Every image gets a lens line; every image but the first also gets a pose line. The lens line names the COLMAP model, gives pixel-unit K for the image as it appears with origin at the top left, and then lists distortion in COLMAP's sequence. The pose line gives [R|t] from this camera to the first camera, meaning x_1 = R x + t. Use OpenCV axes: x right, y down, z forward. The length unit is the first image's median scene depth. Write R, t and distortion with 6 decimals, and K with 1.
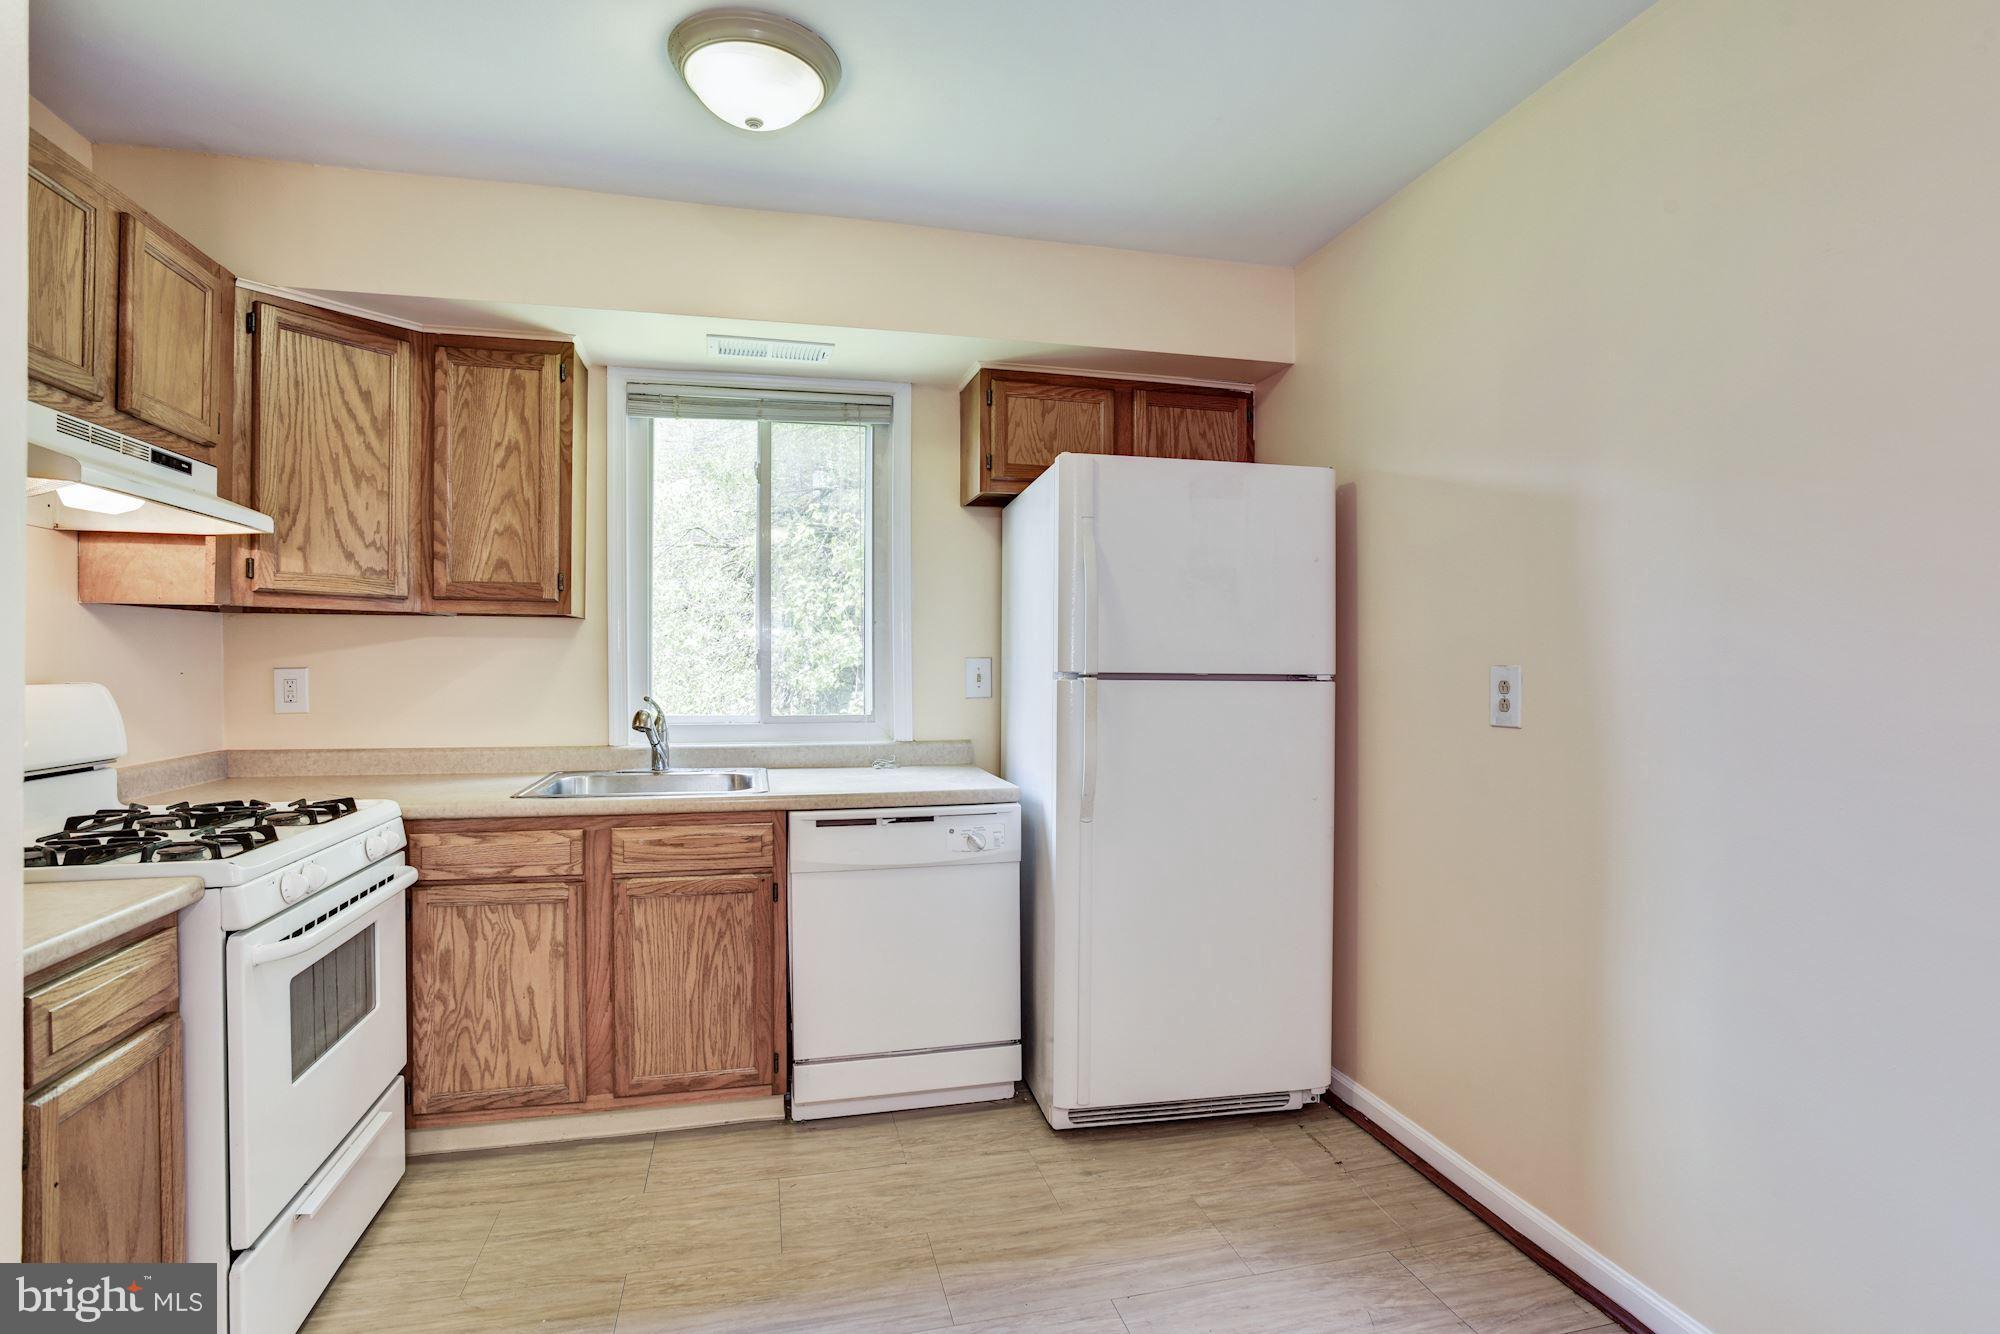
lens RADIAL K [[990.8, 0, 1000.5], [0, 990.8, 668.6], [0, 0, 1]] dist [-0.050365, 0.023331]
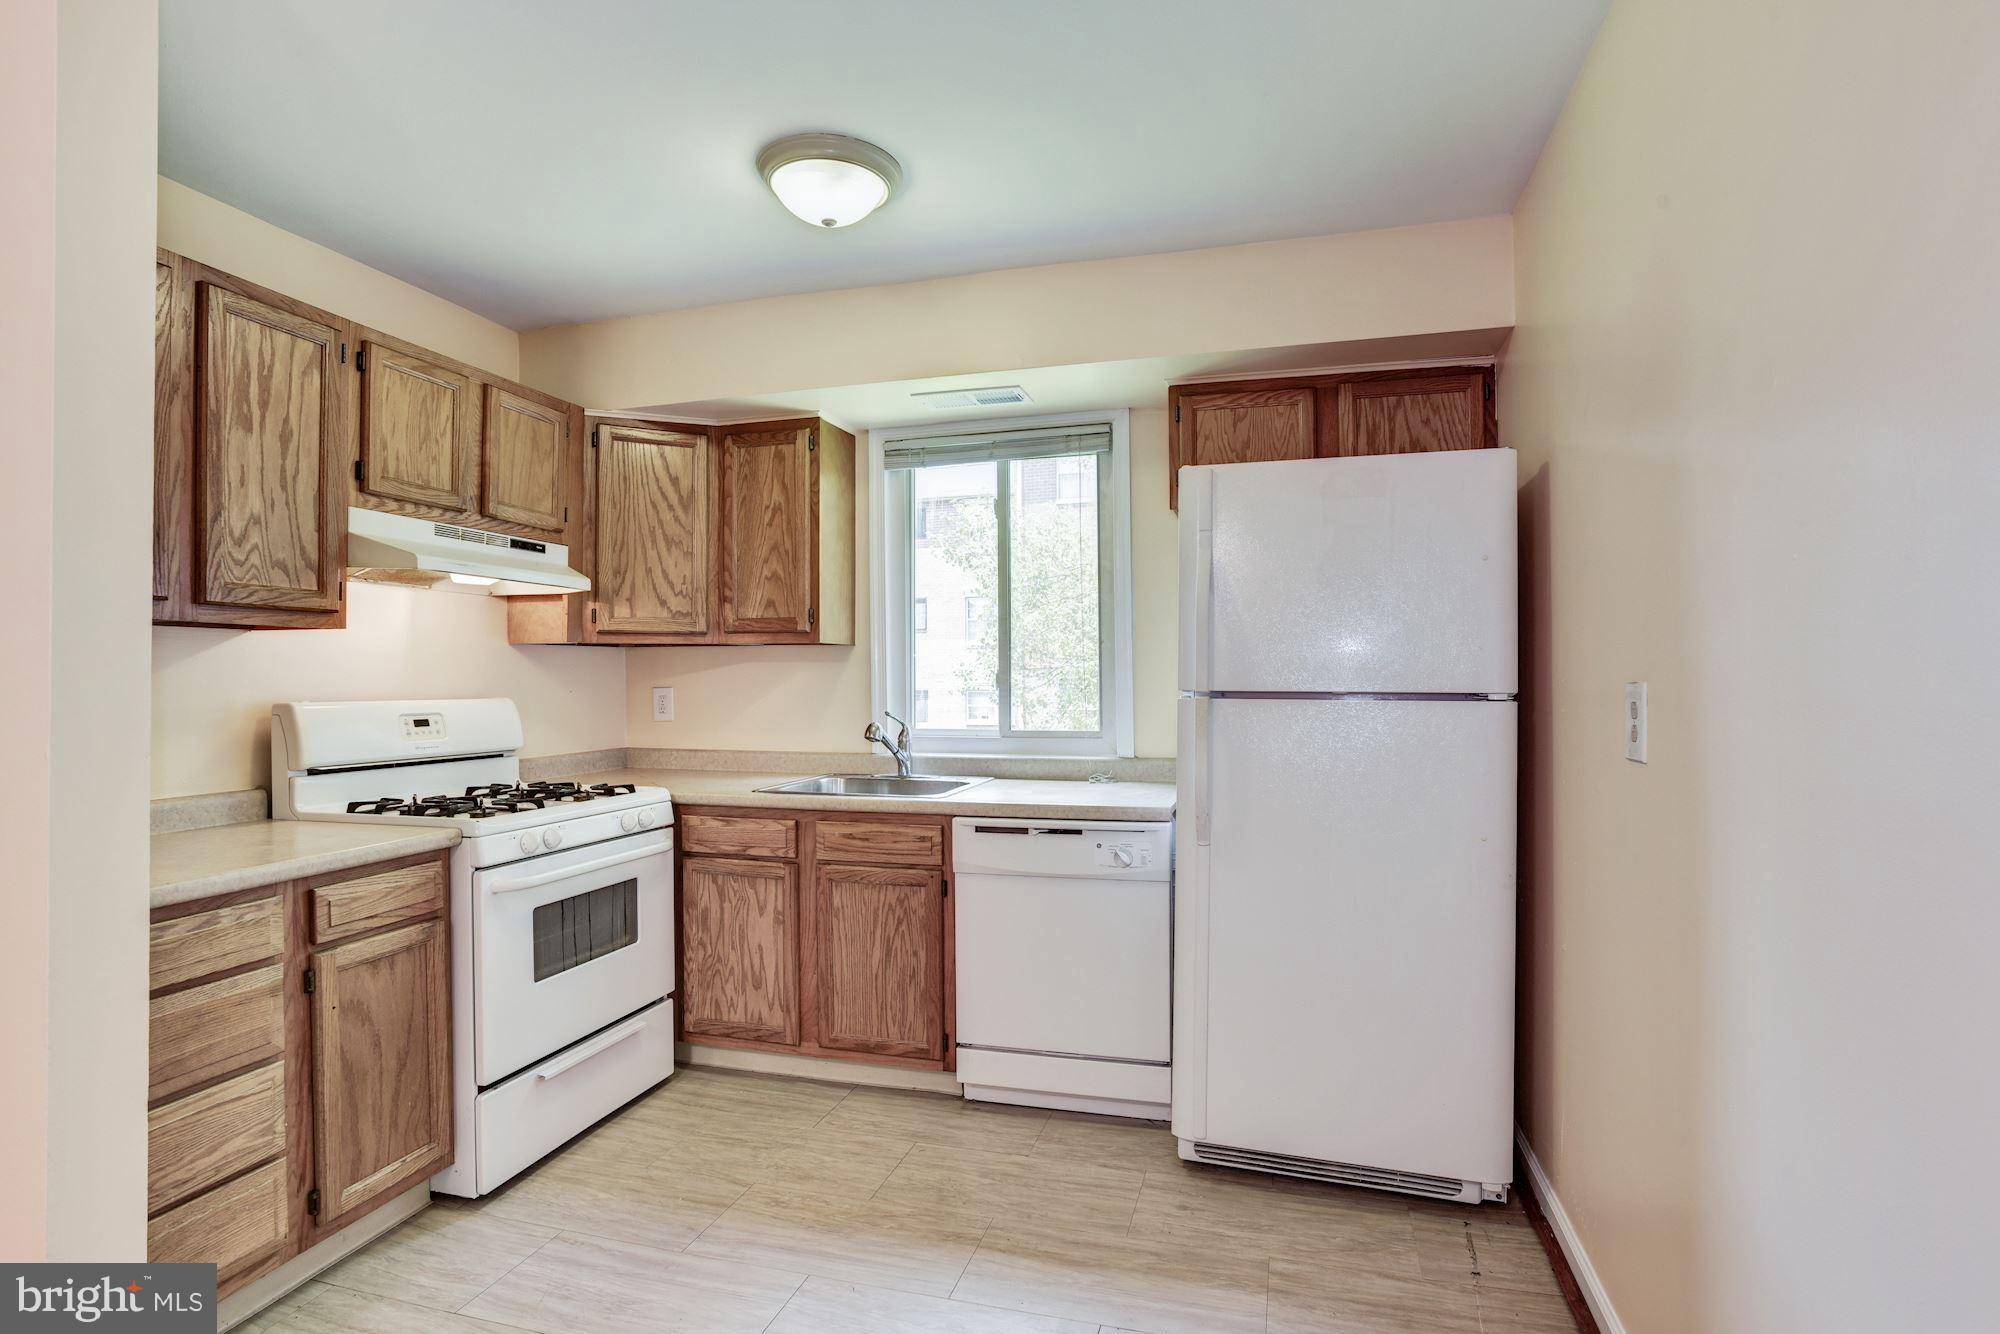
lens RADIAL K [[990.8, 0, 1011.1], [0, 990.8, 676.5], [0, 0, 1]] dist [-0.050365, 0.023331]
pose [[0.868993, -0.006567, -0.494782, 0.392275], [0.002506, 0.999958, -0.008872, -0.002277], [0.494819, 0.006470, 0.868972, 0.066156]]
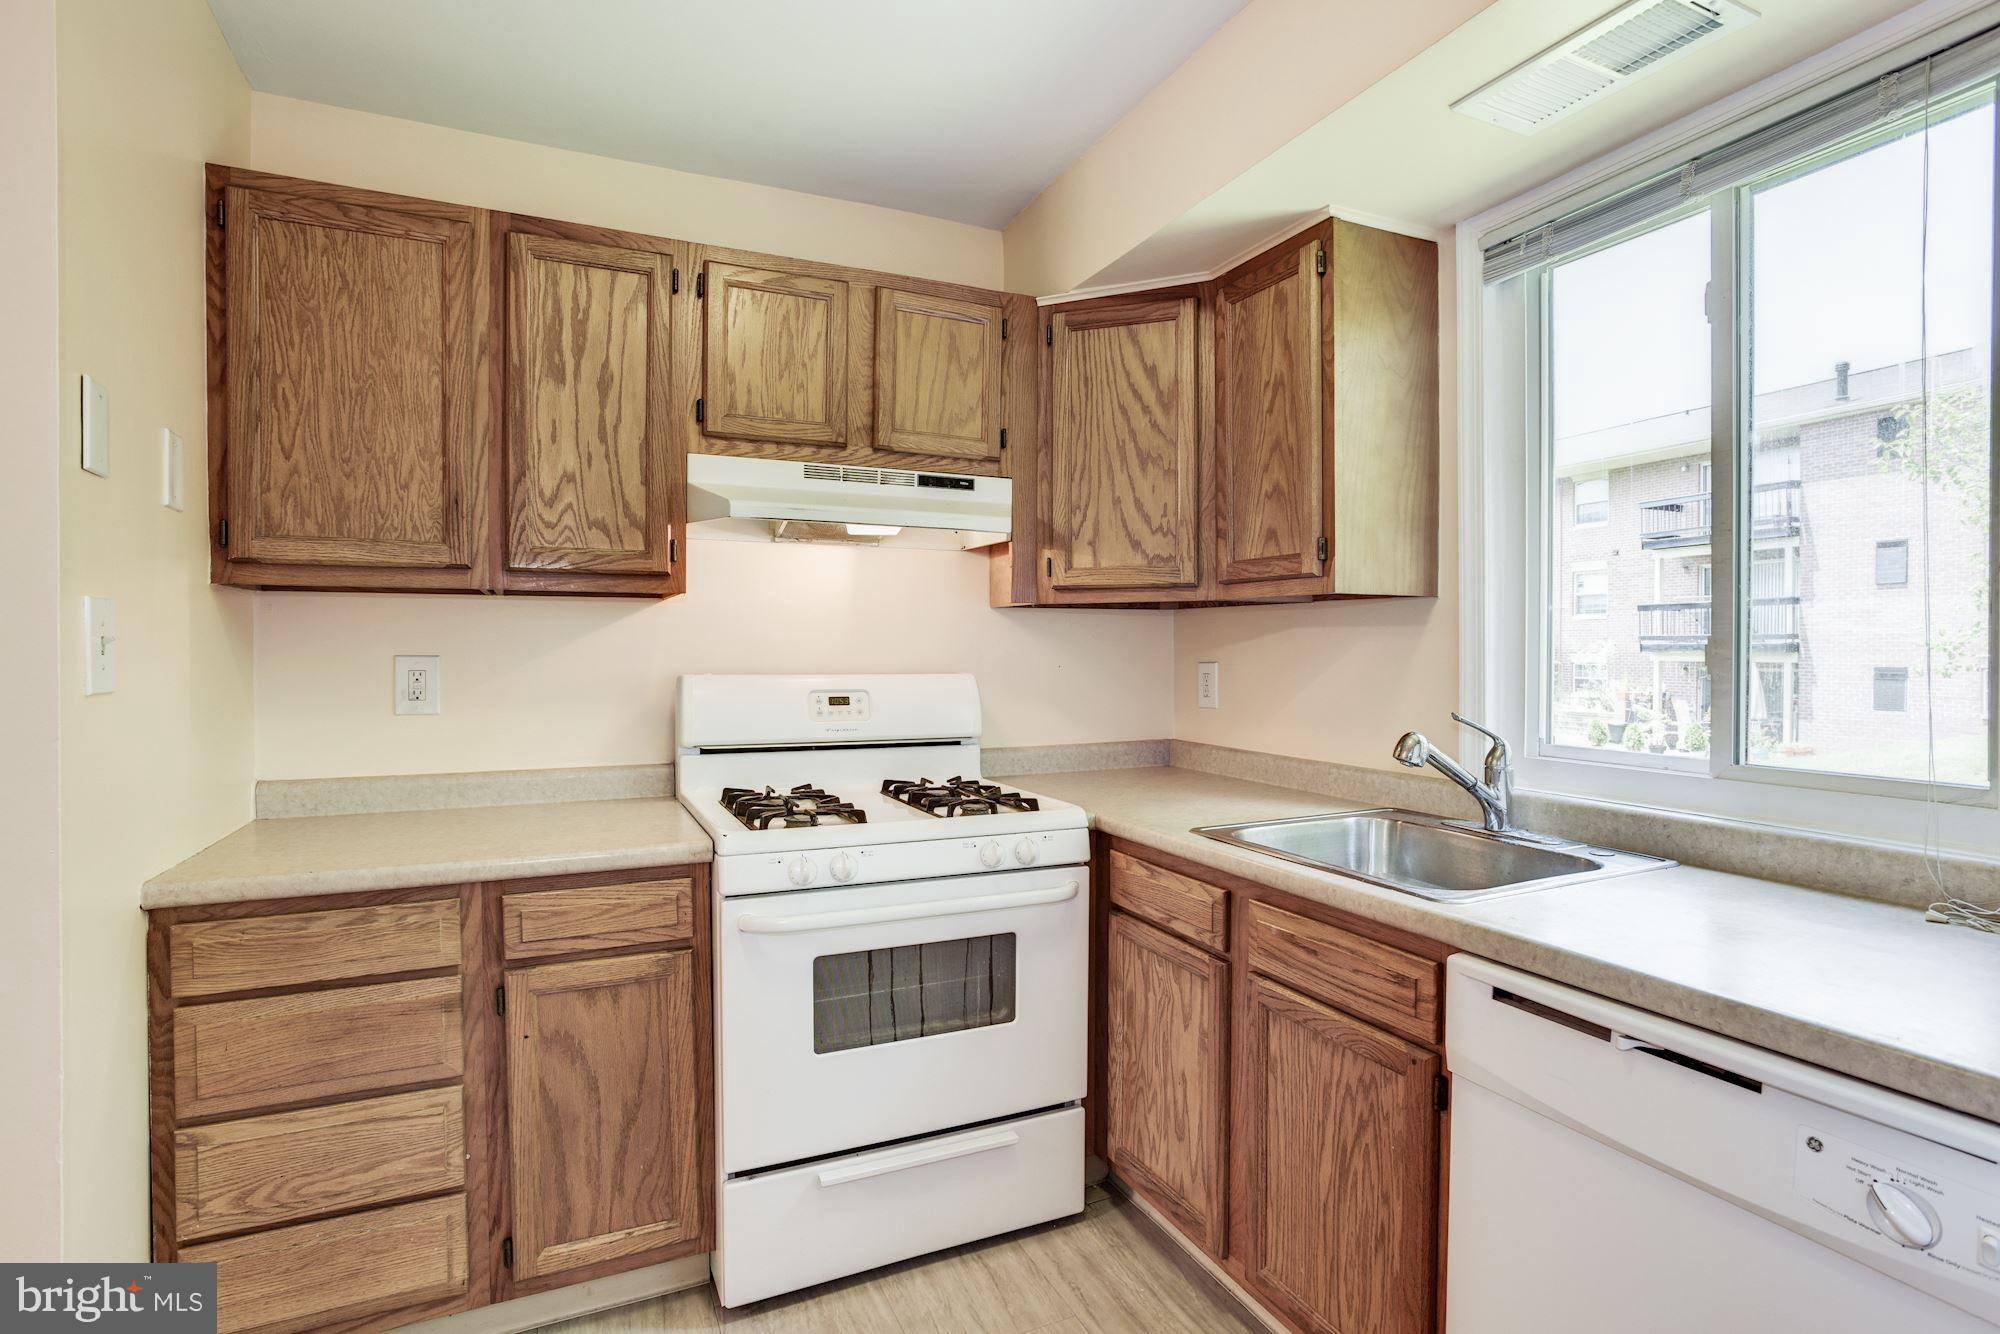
lens RADIAL K [[990.8, 0, 1002.2], [0, 990.8, 661.5], [0, 0, 1]] dist [-0.050365, 0.023331]
pose [[0.186243, 0.013462, -0.982412, 0.245817], [-0.008414, 0.999891, 0.012107, -0.012386], [0.982468, 0.006011, 0.186336, 0.668705]]
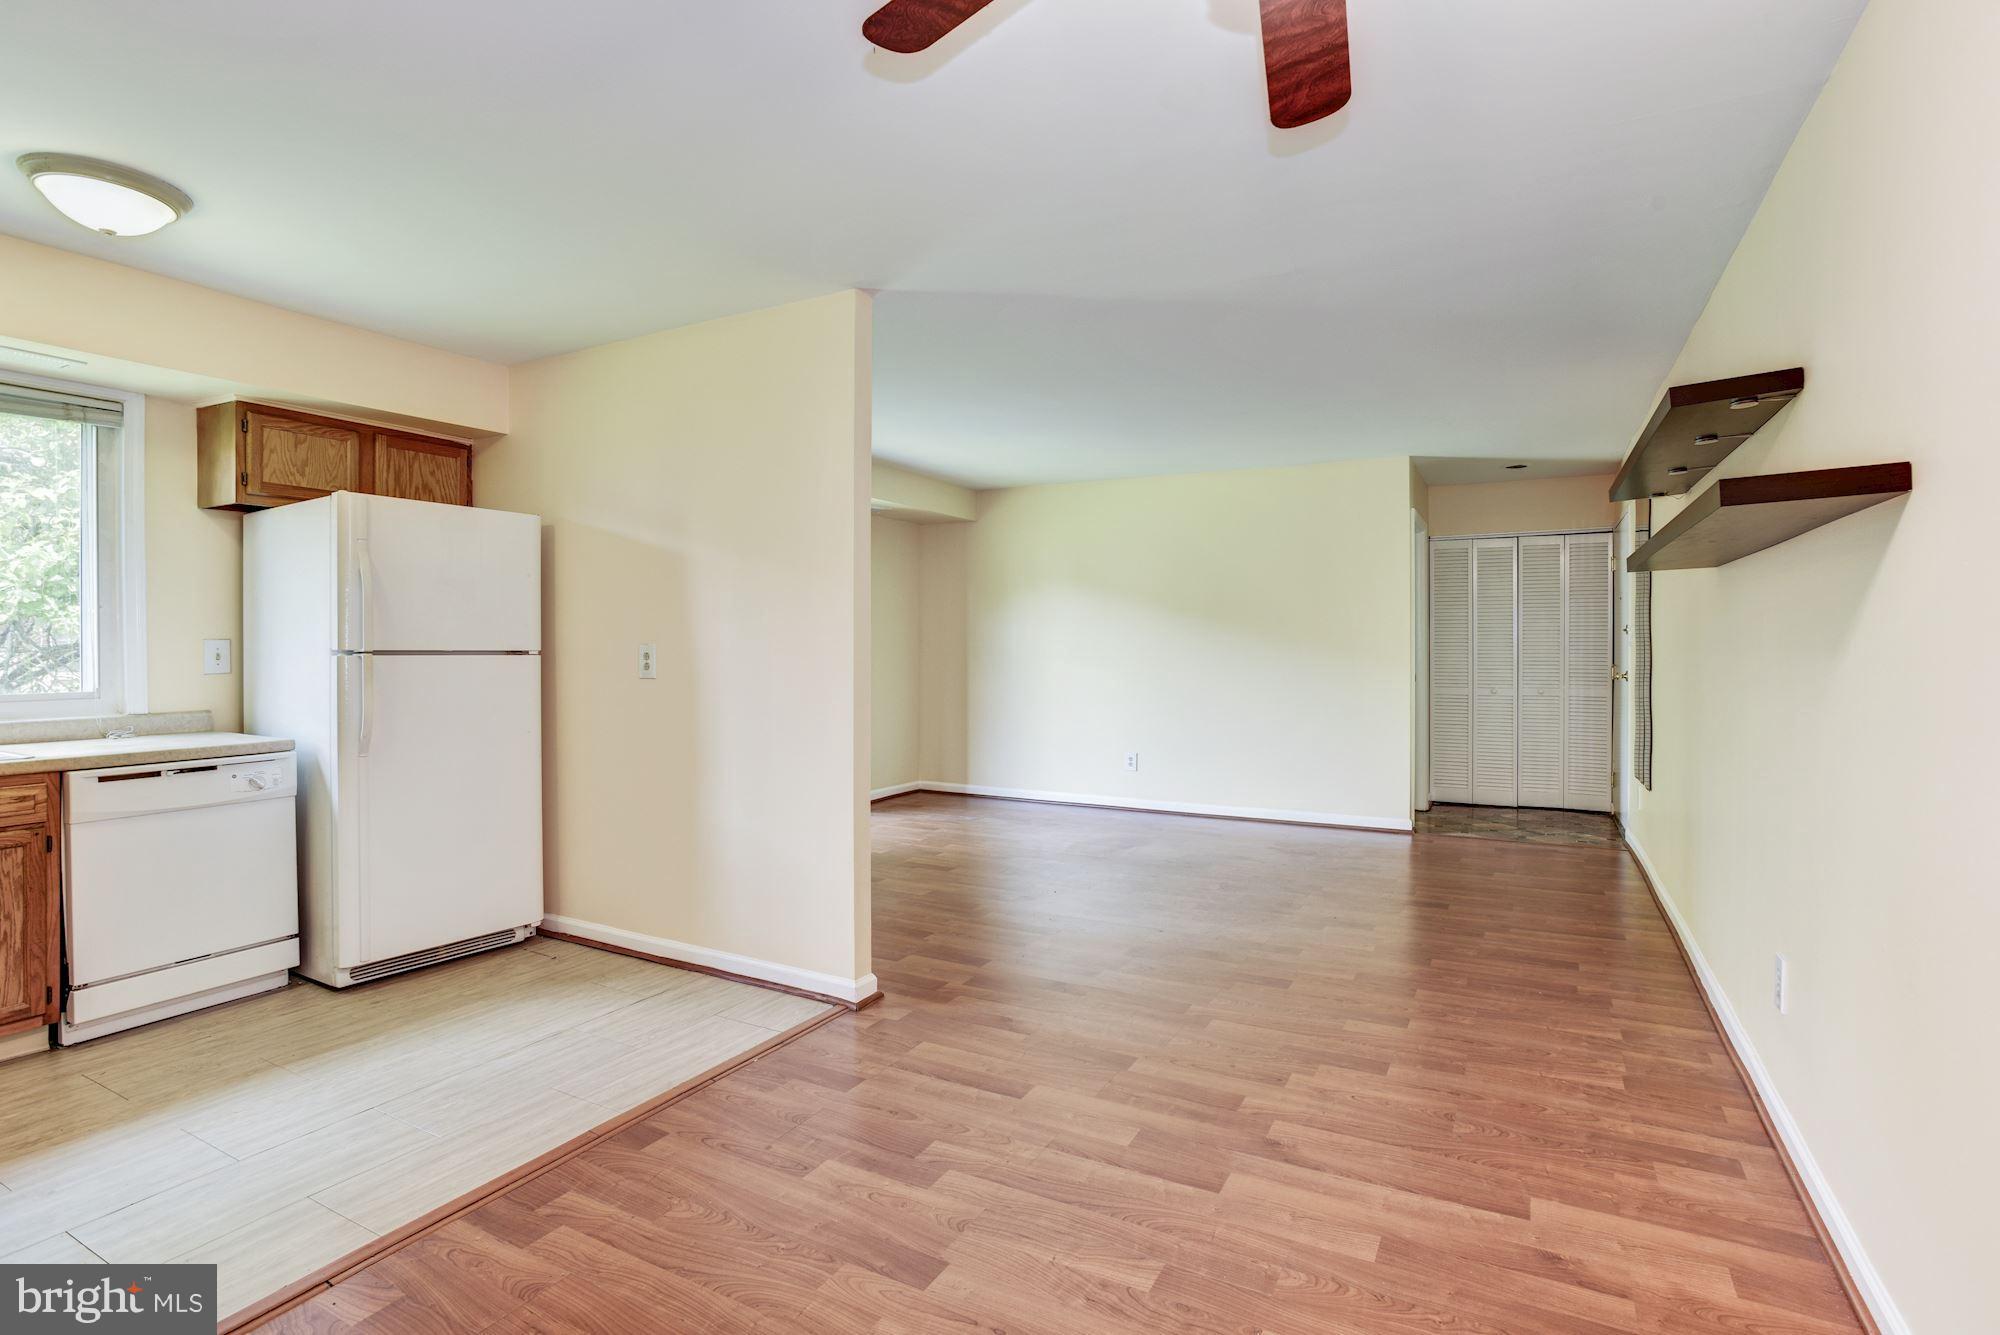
lens RADIAL K [[990.8, 0, 1017.8], [0, 990.8, 646.9], [0, 0, 1]] dist [-0.050365, 0.023331]
pose [[0.669420, -0.004475, 0.742871, -0.307096], [0.007007, 0.999975, -0.000290, 0.006030], [-0.742851, 0.005400, 0.669435, -0.591740]]
